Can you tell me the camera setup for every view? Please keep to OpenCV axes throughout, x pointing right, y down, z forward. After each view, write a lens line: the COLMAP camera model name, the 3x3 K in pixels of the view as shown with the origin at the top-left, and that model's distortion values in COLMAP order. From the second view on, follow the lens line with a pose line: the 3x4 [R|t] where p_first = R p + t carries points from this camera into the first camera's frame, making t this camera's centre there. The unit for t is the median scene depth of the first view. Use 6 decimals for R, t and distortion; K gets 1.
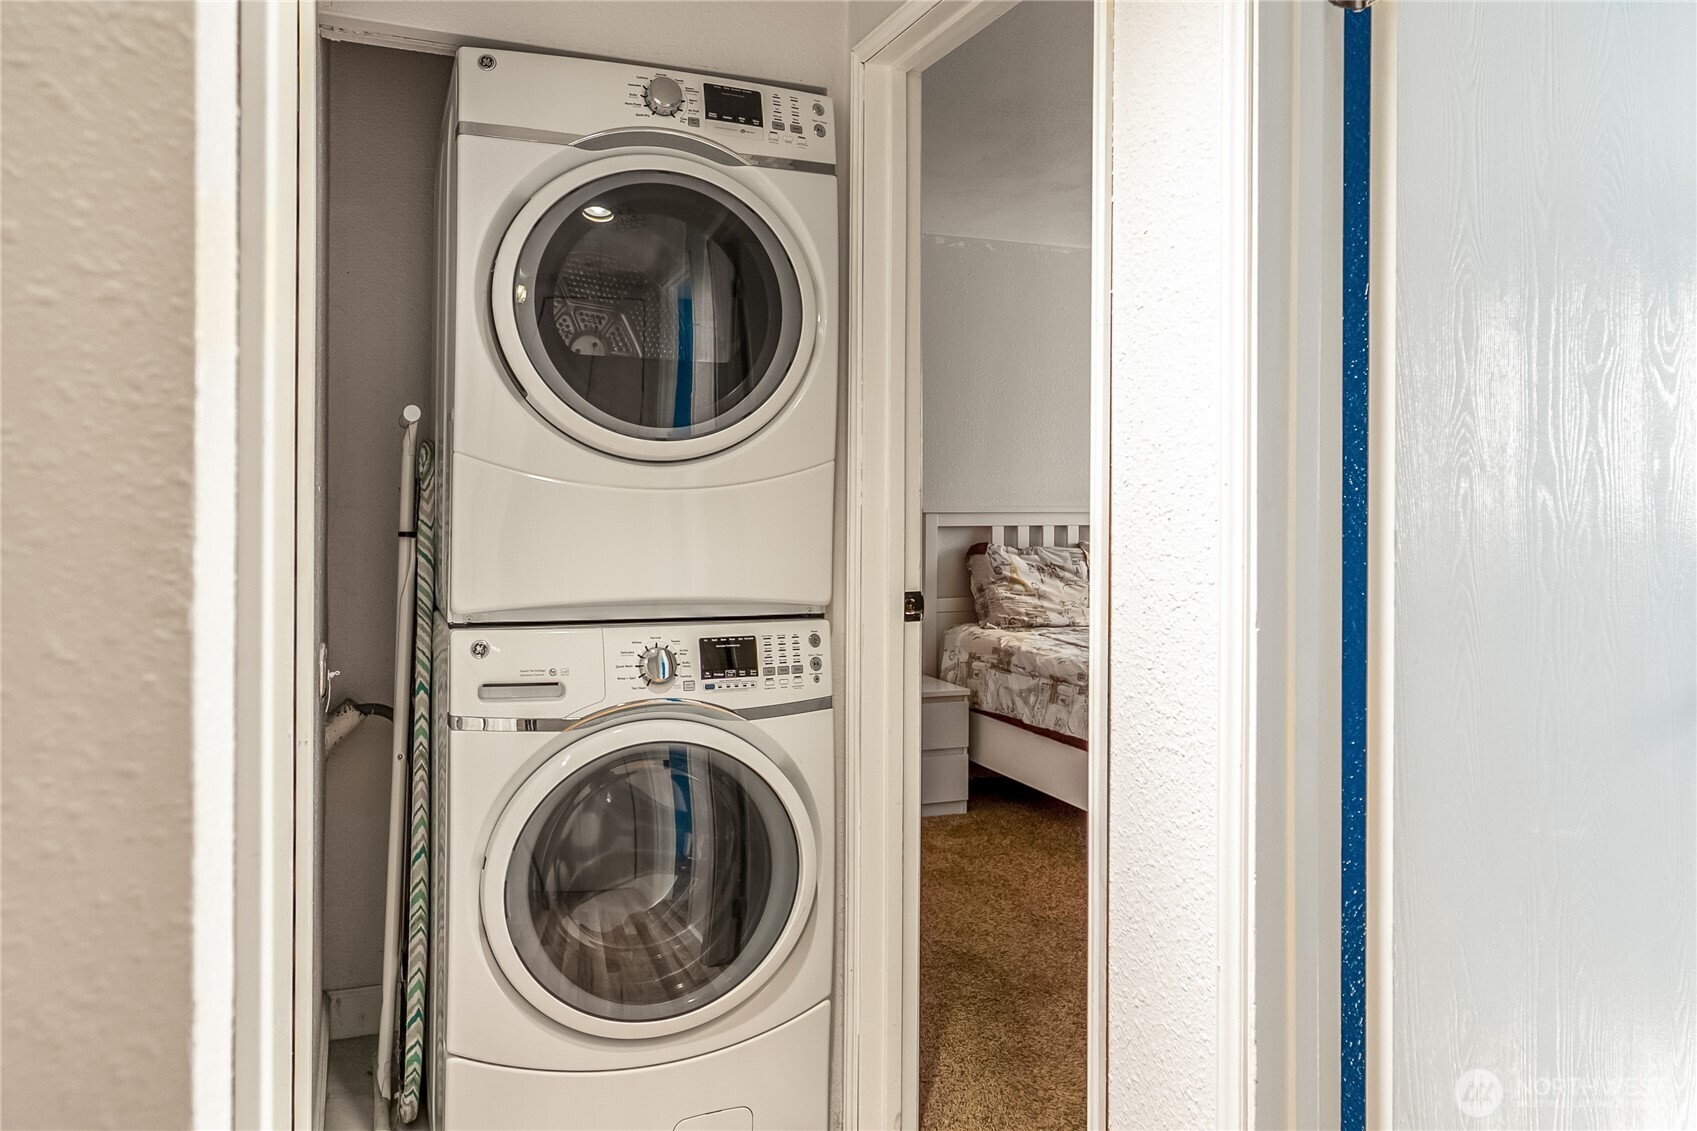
lens RADIAL K [[1065.7, 0, 843.8], [0, 1065.7, 518.6], [0, 0, 1]] dist [0.004028, 0.000881]
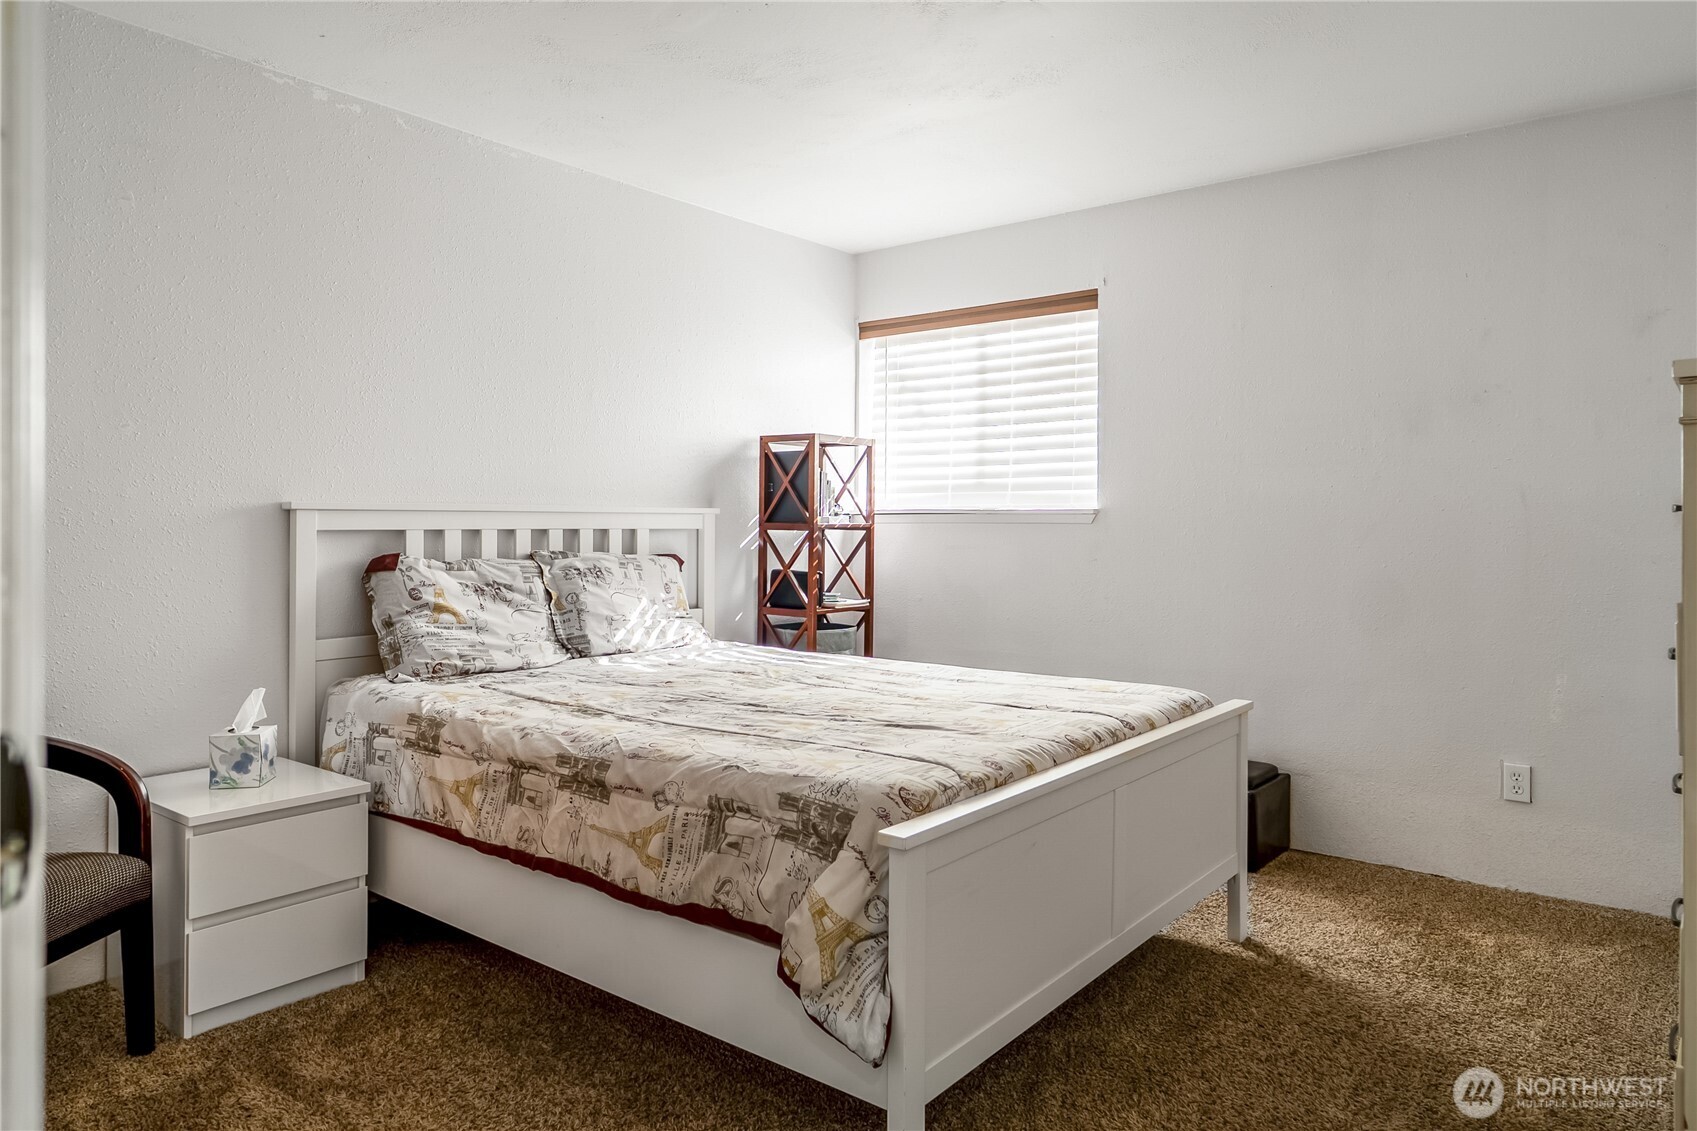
lens RADIAL K [[1065.7, 0, 843.8], [0, 1065.7, 518.6], [0, 0, 1]] dist [0.004028, 0.000881]
pose [[0.861152, 0.001357, 0.508347, 0.035222], [0.007779, 0.999844, -0.015846, 0.013759], [-0.508289, 0.017600, 0.861007, 0.283748]]
